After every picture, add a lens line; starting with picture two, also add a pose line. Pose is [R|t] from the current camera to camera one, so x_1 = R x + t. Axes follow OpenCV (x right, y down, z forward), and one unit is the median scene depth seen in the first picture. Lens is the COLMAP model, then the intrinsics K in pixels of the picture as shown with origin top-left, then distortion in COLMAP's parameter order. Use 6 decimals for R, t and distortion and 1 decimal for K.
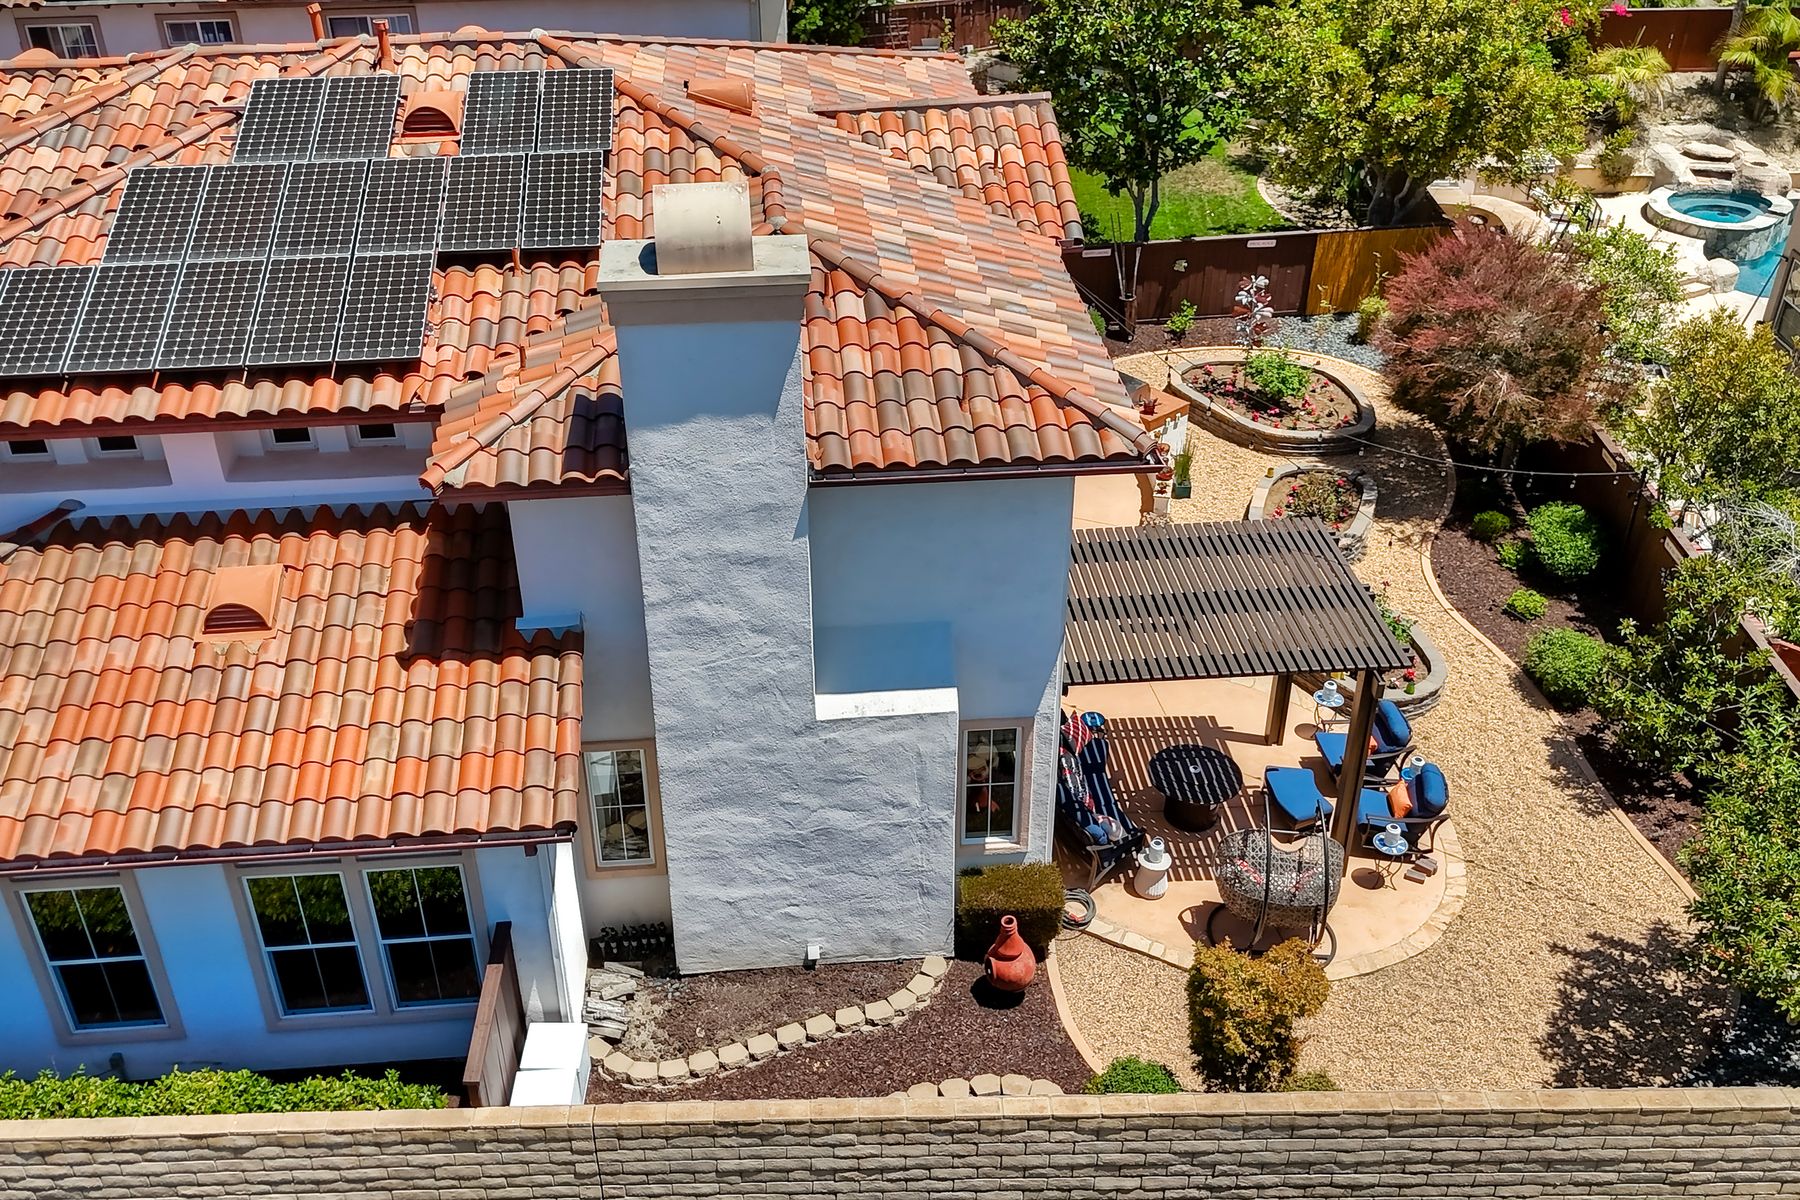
lens RADIAL K [[1573.5, 0, 901.6], [0, 1573.5, 596.9], [0, 0, 1]] dist [0.079141, -0.086102]
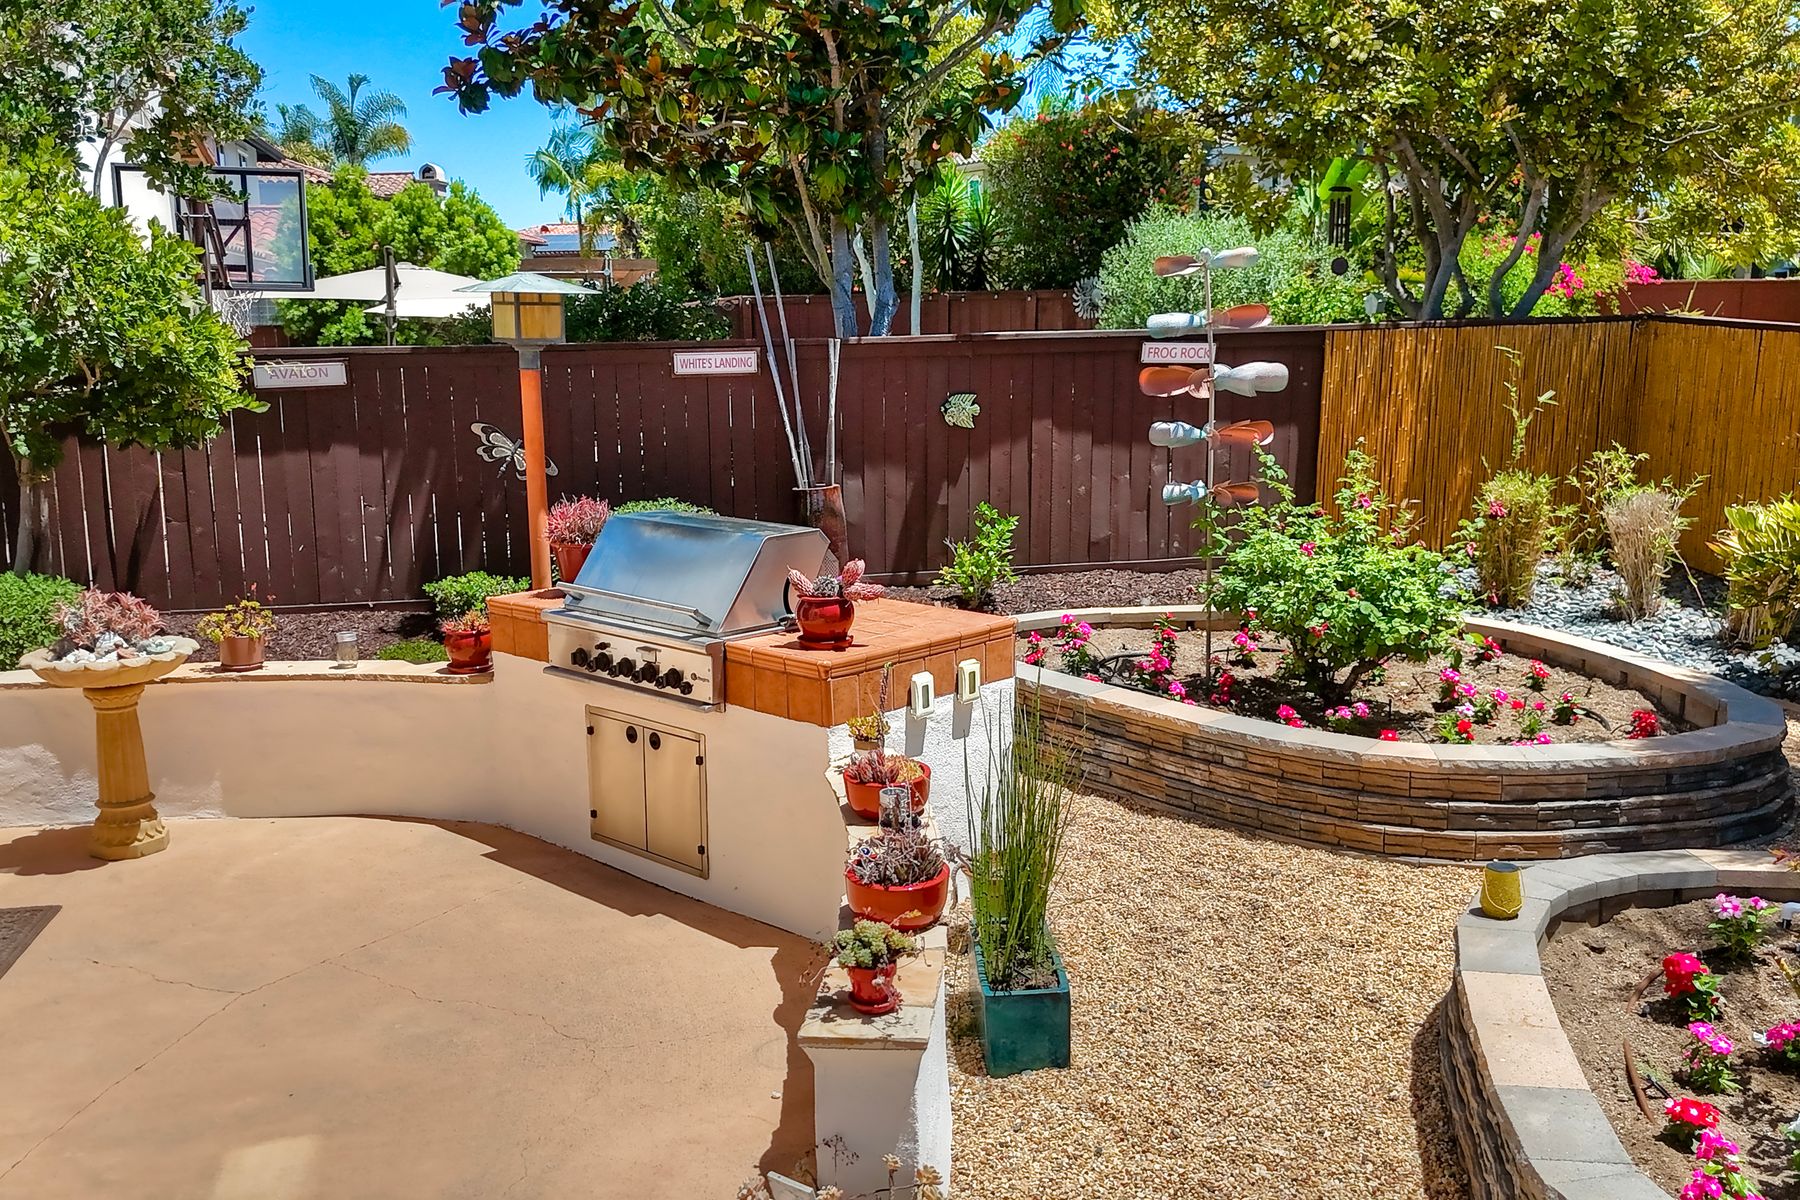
lens RADIAL K [[1573.5, 0, 903.0], [0, 1573.5, 603.6], [0, 0, 1]] dist [0.079141, -0.086102]
pose [[0.993703, -0.023968, 0.109455, 0.125671], [0.064271, 0.922101, -0.381574, -0.038054], [-0.091783, 0.386206, 0.917835, 0.704052]]
